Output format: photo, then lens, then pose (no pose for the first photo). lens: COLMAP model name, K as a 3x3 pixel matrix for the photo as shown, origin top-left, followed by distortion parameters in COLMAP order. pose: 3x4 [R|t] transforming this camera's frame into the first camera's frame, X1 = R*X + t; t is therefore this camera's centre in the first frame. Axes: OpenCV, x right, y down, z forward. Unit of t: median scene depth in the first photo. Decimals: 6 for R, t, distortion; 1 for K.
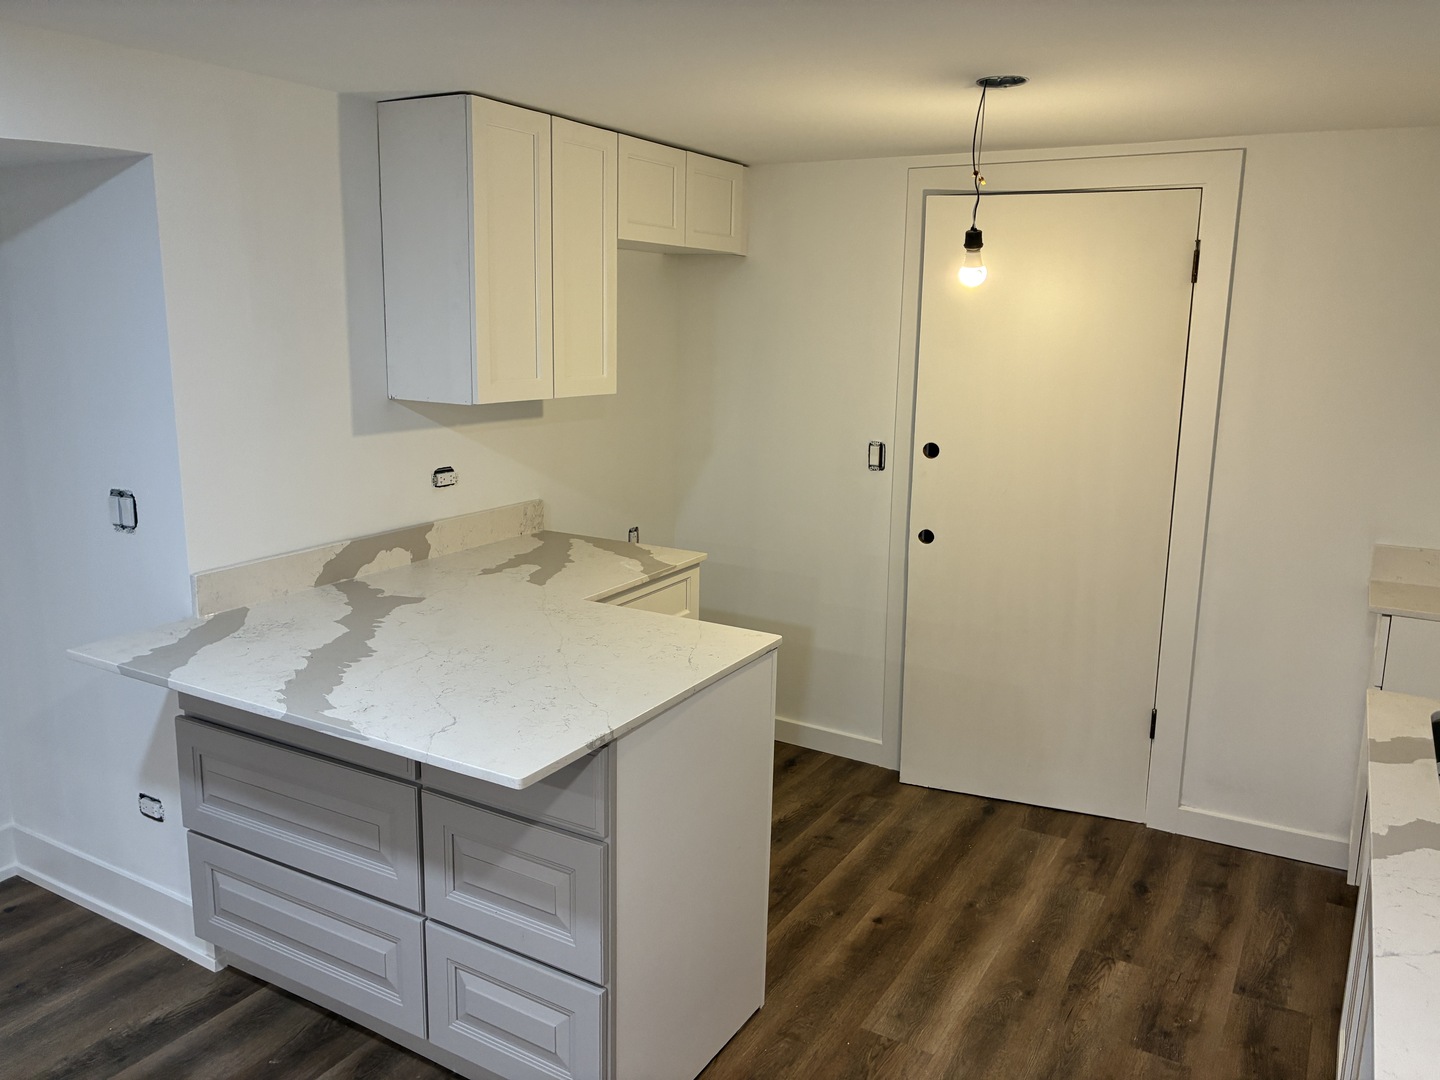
lens RADIAL K [[1089.8, 0, 723.2], [0, 1089.8, 523.7], [0, 0, 1]] dist [0.044363, -0.054514]
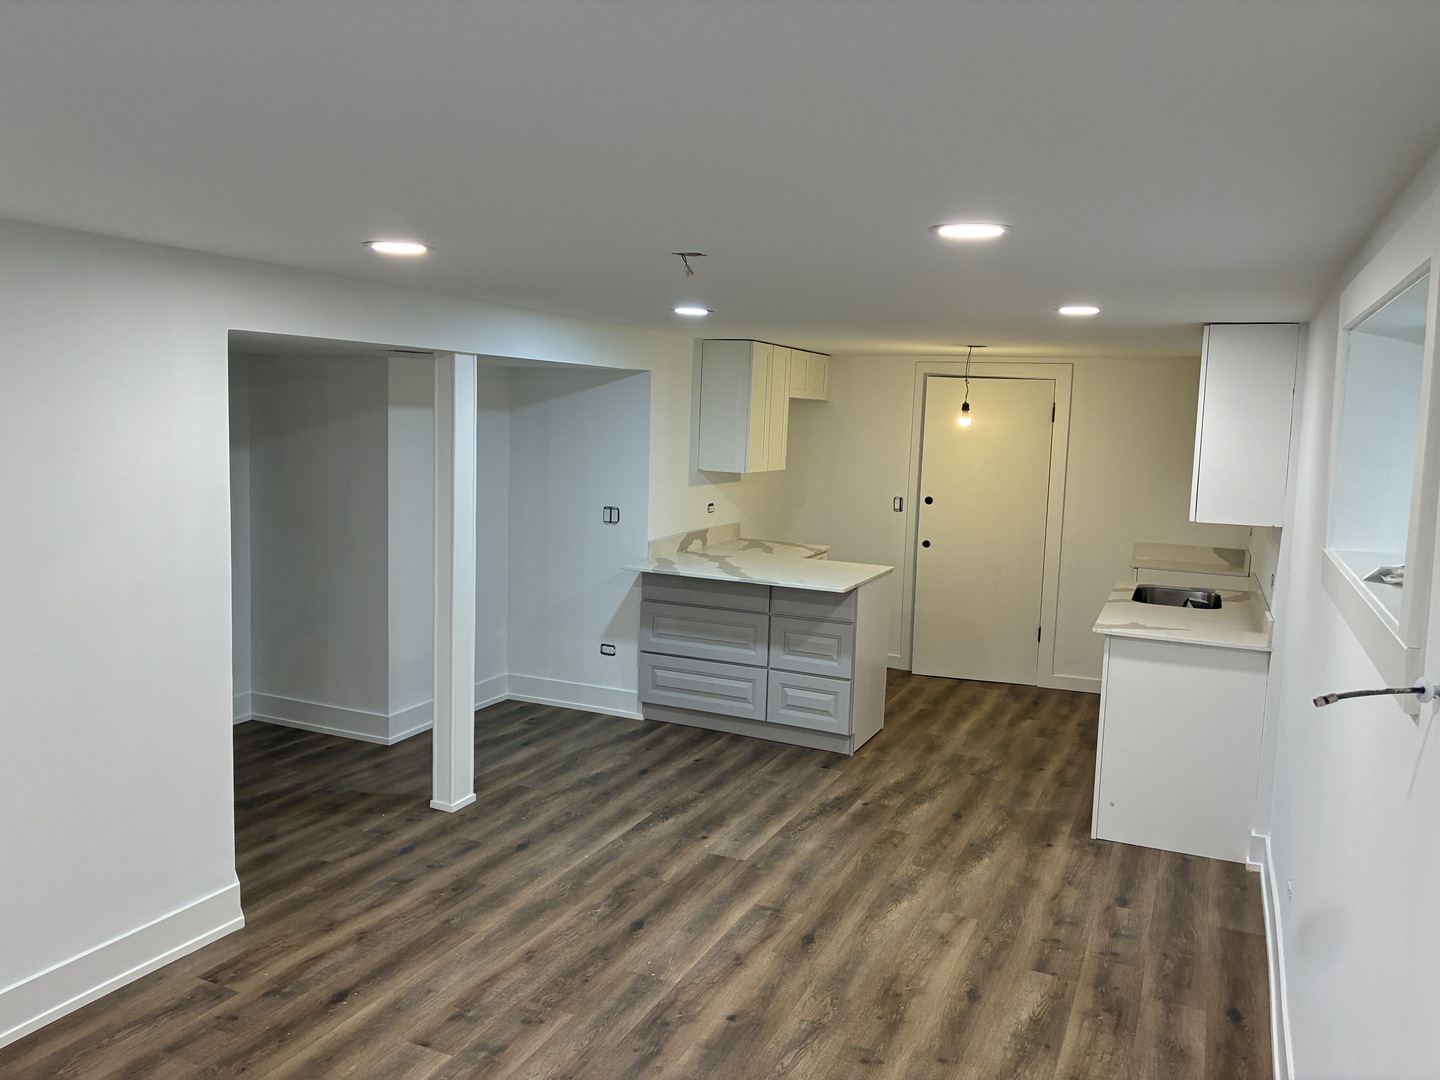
lens RADIAL K [[1089.8, 0, 723.2], [0, 1089.8, 523.7], [0, 0, 1]] dist [0.044363, -0.054514]
pose [[0.994311, 0.007815, 0.106232, -0.514588], [0.001162, 0.996449, -0.084187, 0.186164], [-0.106513, 0.083832, 0.990771, -1.216547]]
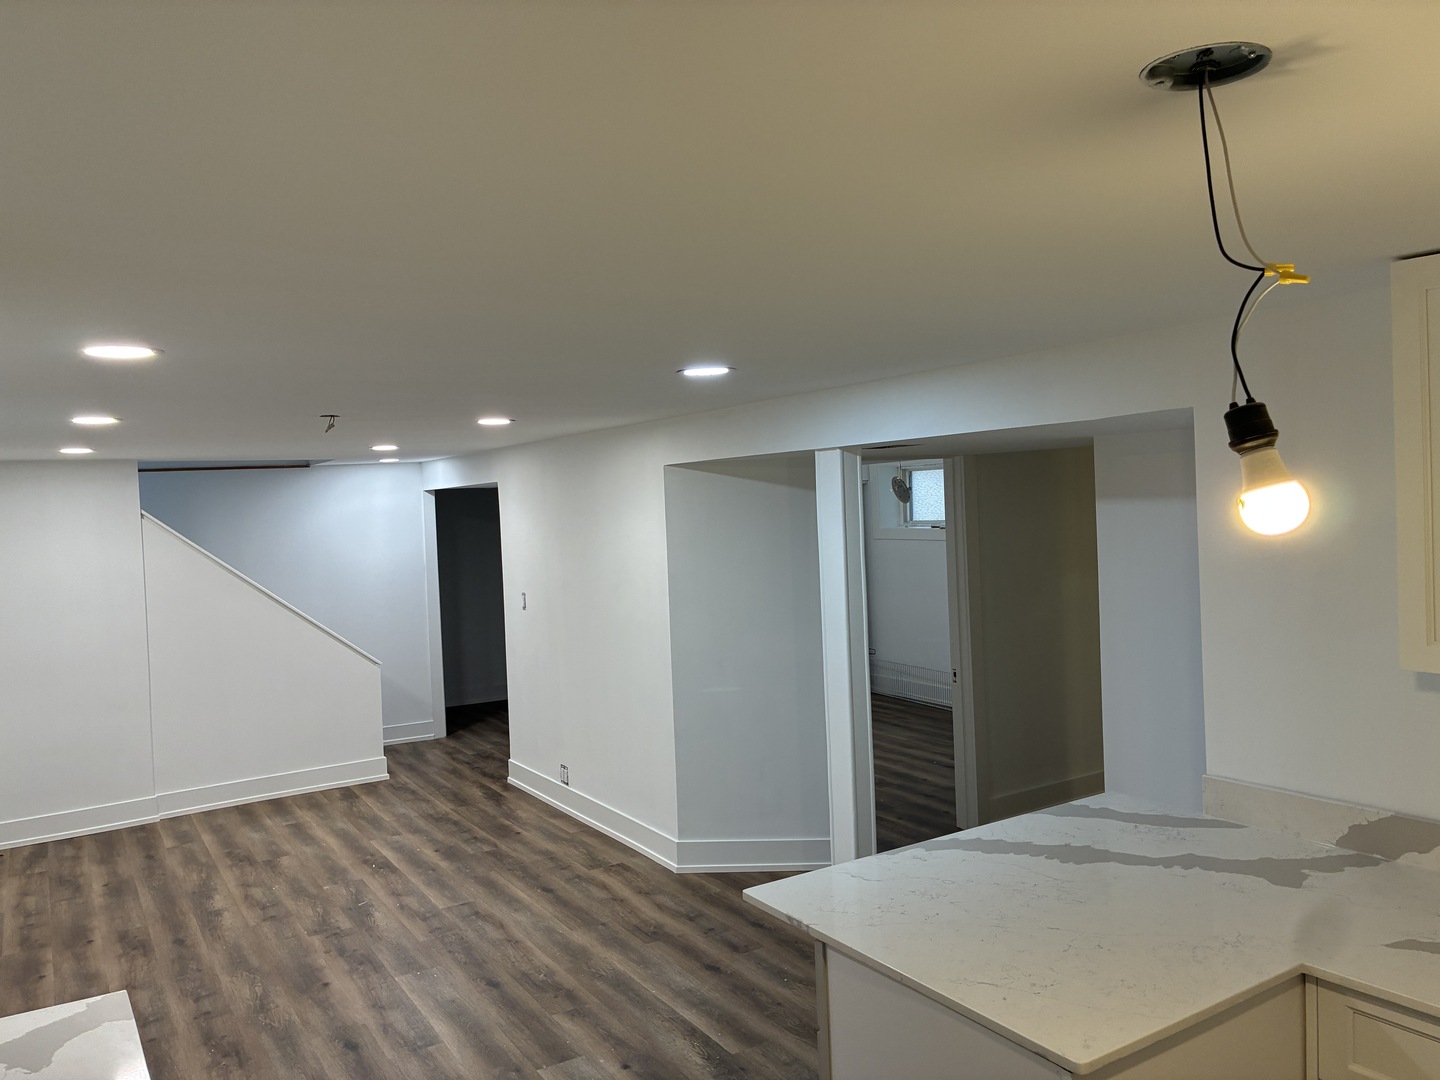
lens RADIAL K [[1089.8, 0, 723.2], [0, 1089.8, 523.7], [0, 0, 1]] dist [0.044363, -0.054514]
pose [[-0.461723, 0.021621, -0.886761, 0.675877], [-0.137112, 0.985948, 0.095432, -0.228794], [0.876363, 0.165649, -0.452270, 0.993185]]
